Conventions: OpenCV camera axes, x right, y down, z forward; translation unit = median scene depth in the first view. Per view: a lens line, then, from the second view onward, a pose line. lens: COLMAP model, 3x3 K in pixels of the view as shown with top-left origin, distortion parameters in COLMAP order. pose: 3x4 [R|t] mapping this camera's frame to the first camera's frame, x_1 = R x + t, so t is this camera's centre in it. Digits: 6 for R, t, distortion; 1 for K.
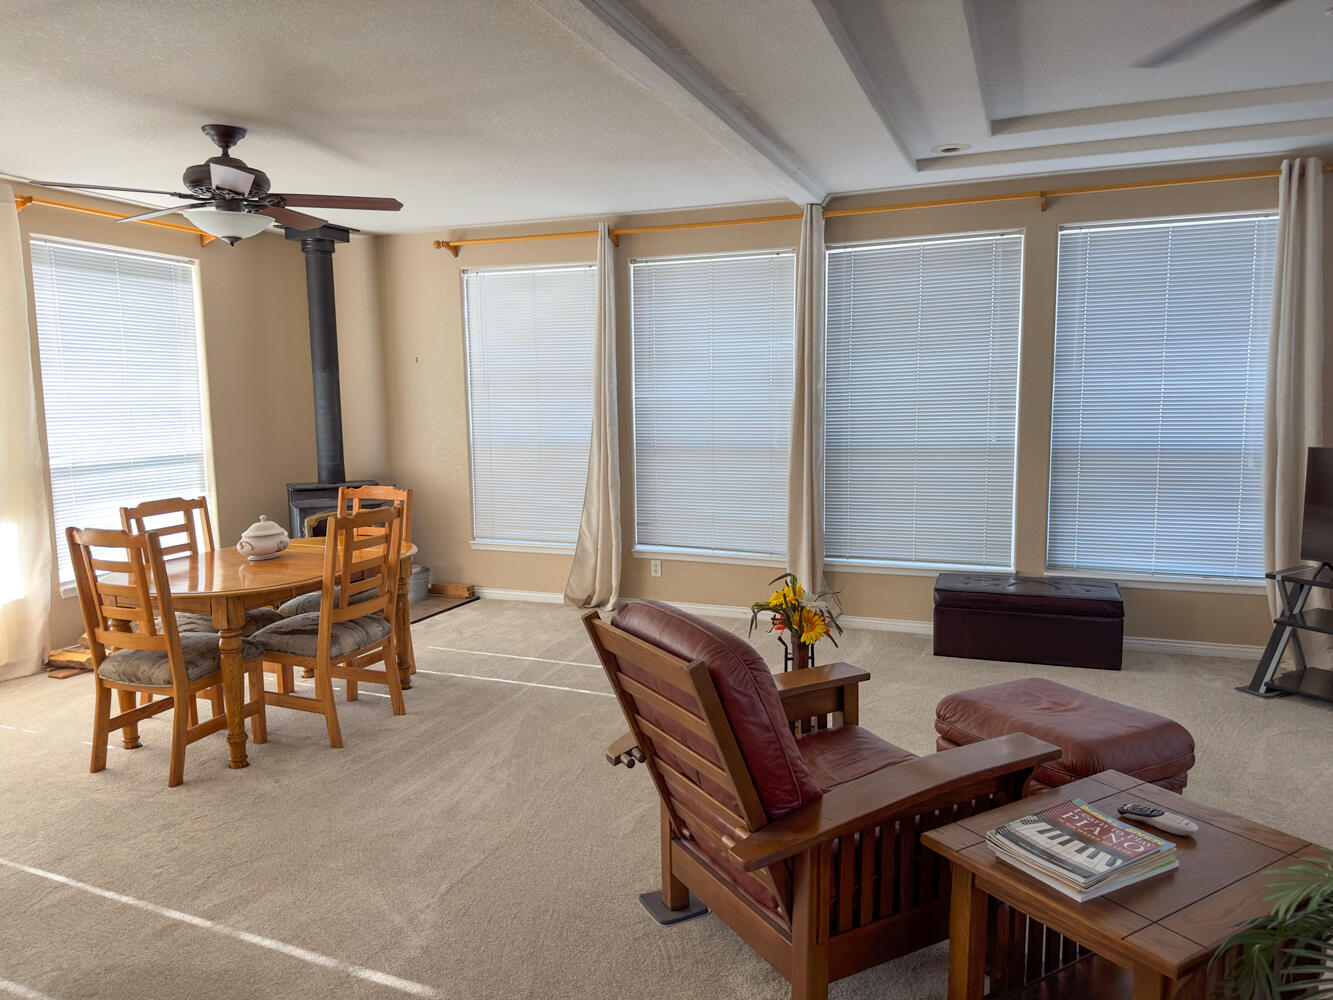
lens RADIAL K [[929.9, 0, 668.3], [0, 929.9, 501.4], [0, 0, 1]] dist [-0.006892, -0.002018]
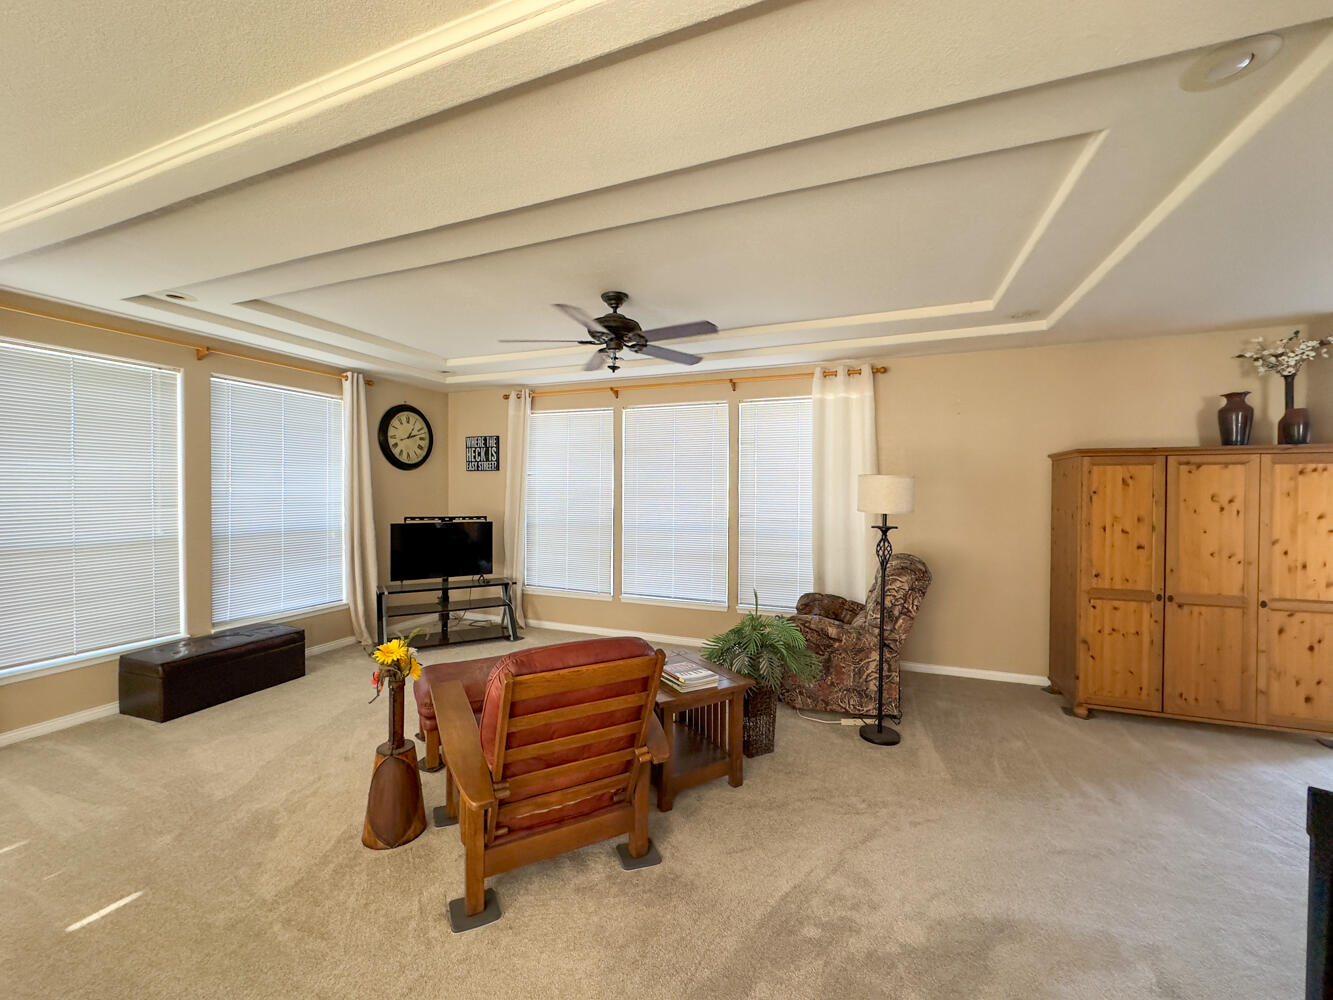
lens RADIAL K [[531.8, 0, 667.2], [0, 531.8, 498.9], [0, 0, 1]] dist [0.000763, 0.000025]
pose [[0.005248, -0.001170, 0.999986, -0.355683], [0.107051, 0.994253, 0.000601, -0.041287], [-0.994240, 0.107047, 0.005343, 0.341732]]
